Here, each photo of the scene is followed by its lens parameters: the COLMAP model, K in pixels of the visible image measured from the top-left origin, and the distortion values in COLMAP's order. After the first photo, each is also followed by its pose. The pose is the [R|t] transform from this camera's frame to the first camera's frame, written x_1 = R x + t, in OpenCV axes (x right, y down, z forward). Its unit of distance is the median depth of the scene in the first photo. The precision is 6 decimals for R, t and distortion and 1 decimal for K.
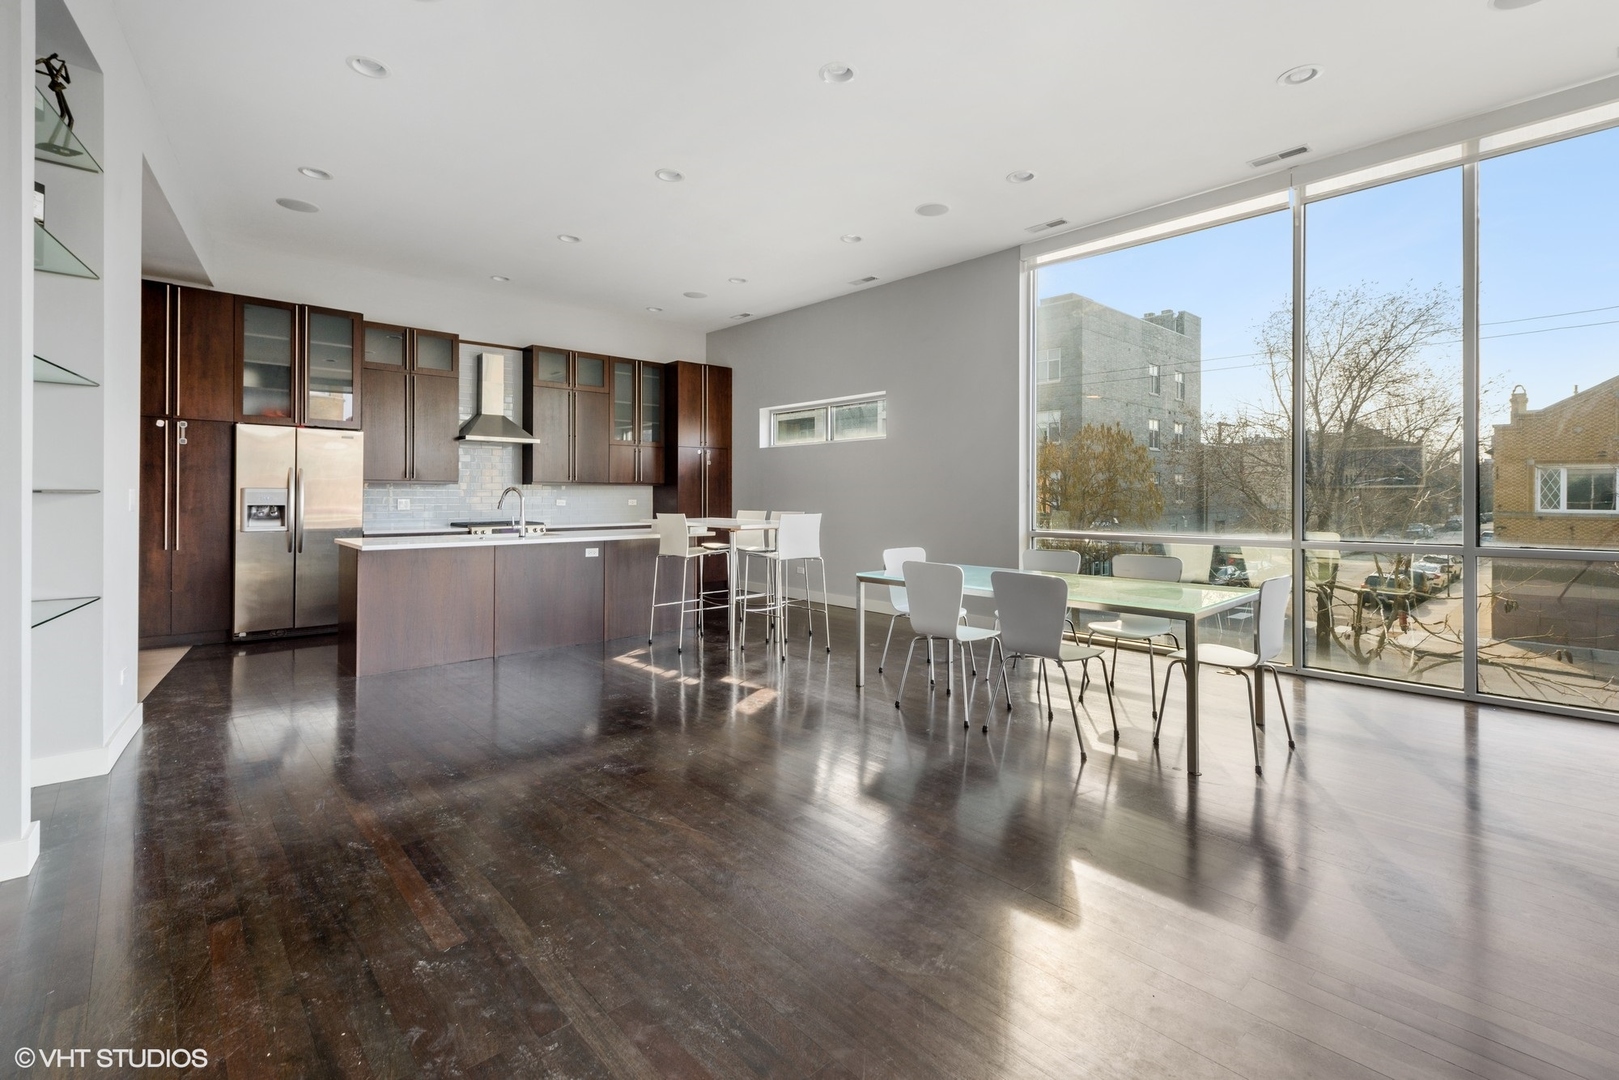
lens RADIAL K [[722.6, 0, 815.9], [0, 722.6, 492.3], [0, 0, 1]] dist [-0.002517, -0.000603]
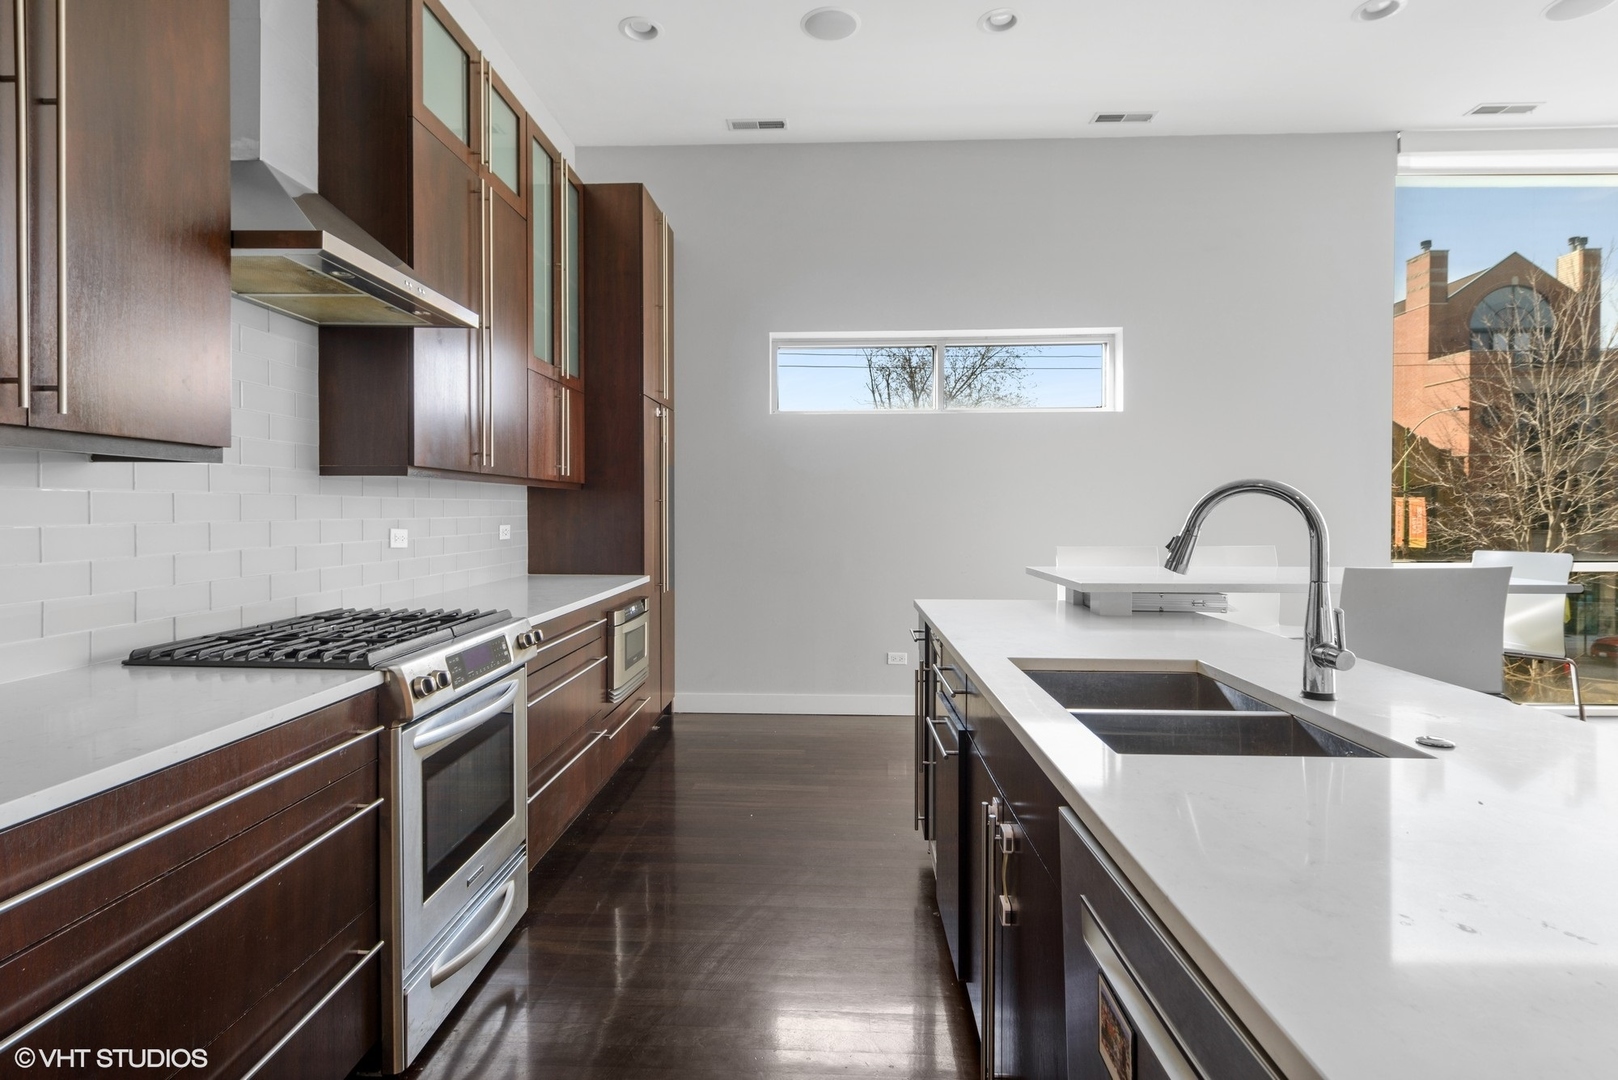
lens RADIAL K [[818.5, 0, 807.1], [0, 818.5, 528.8], [0, 0, 1]] dist [-0.000622, -0.000367]
pose [[0.714428, -0.017018, 0.699502, -0.553302], [-0.000140, 0.999701, 0.024464, 0.002074], [-0.699709, -0.017576, 0.714211, 0.732198]]
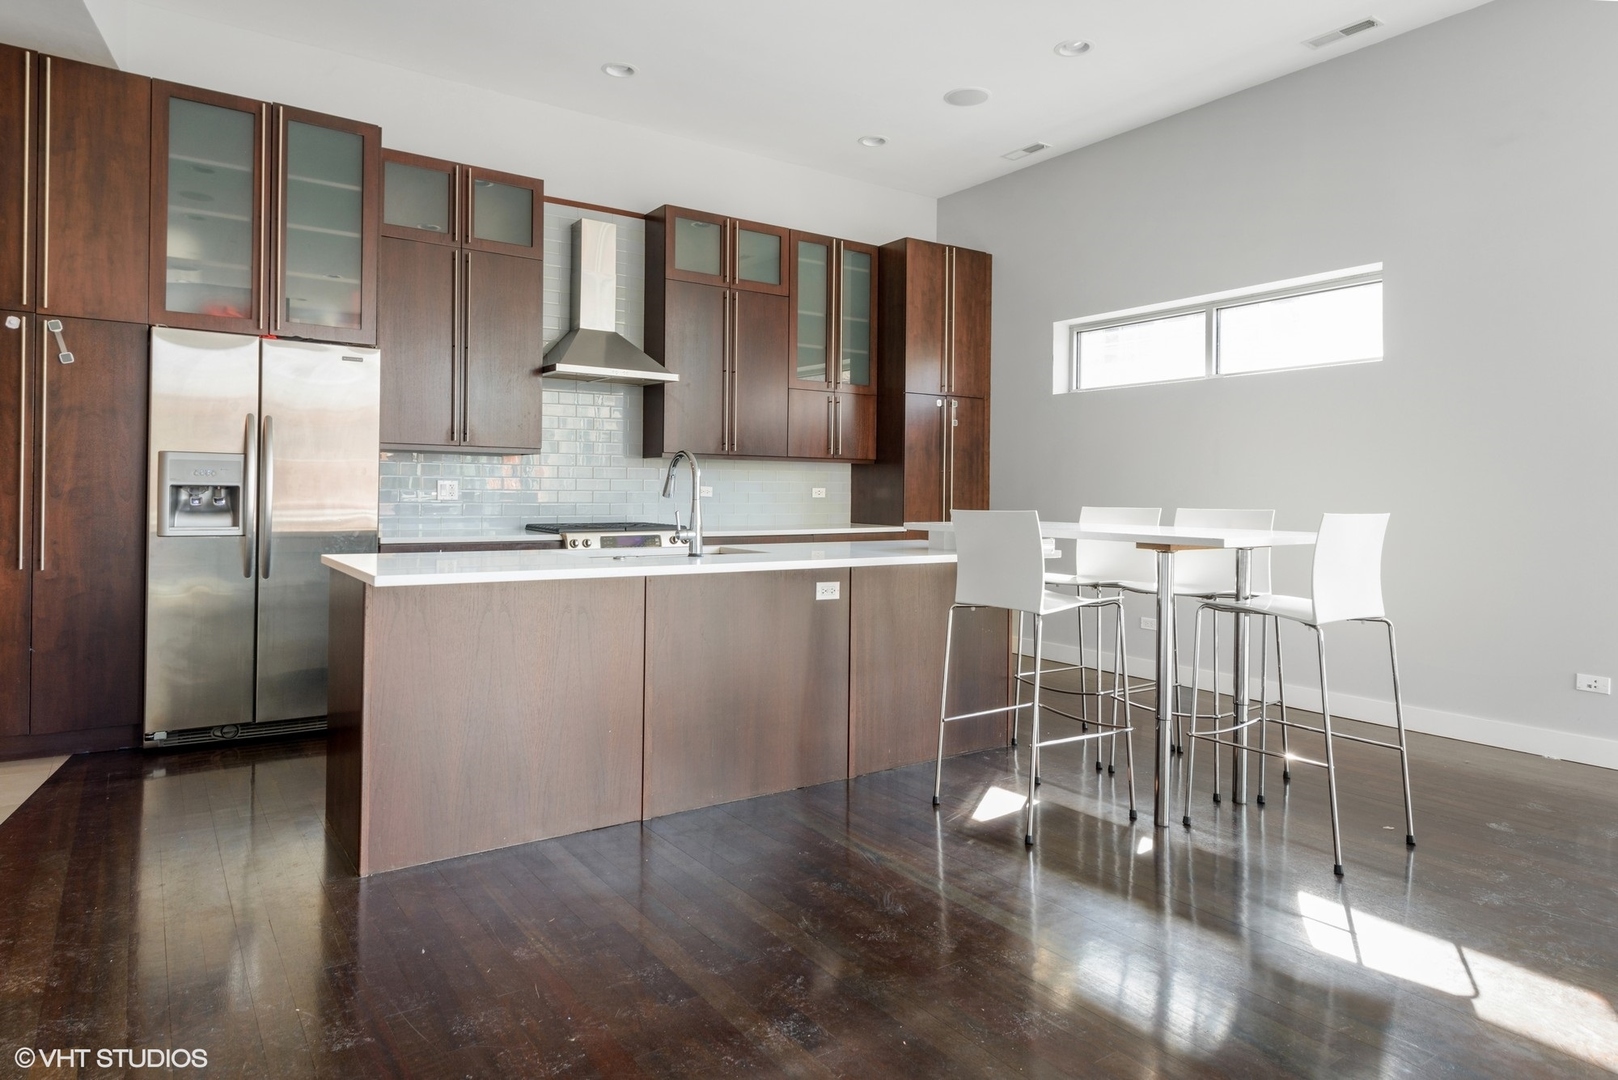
lens RADIAL K [[956.9, 0, 800.6], [0, 956.9, 493.1], [0, 0, 1]] dist [0.003697, -0.006859]
pose [[0.988933, 0.007934, -0.148153, -0.196608], [-0.007504, 0.999966, 0.003459, 0.014701], [0.148176, -0.002309, 0.988958, 0.317742]]
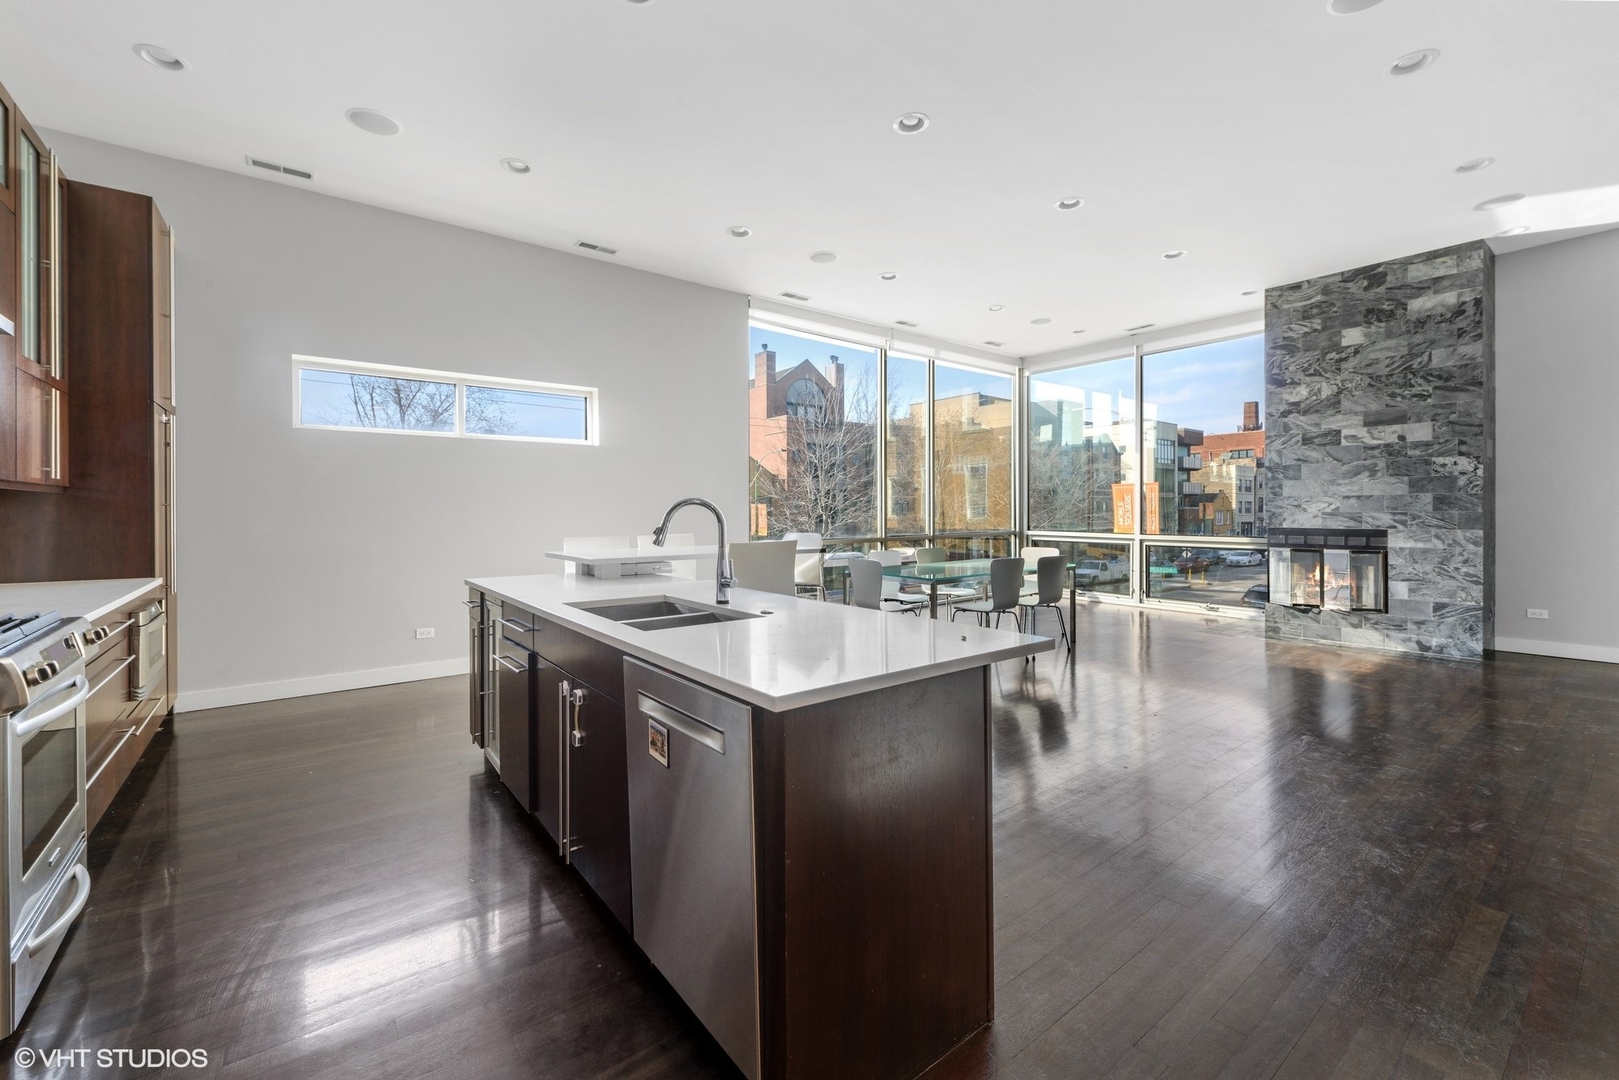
lens RADIAL K [[664.5, 0, 793.3], [0, 664.5, 517.4], [0, 0, 1]] dist [-0.000347, -0.000739]
pose [[0.109076, -0.009818, 0.993985, -0.657696], [0.000459, 0.999952, 0.009826, 0.001030], [-0.994033, -0.000615, 0.109076, 0.714062]]
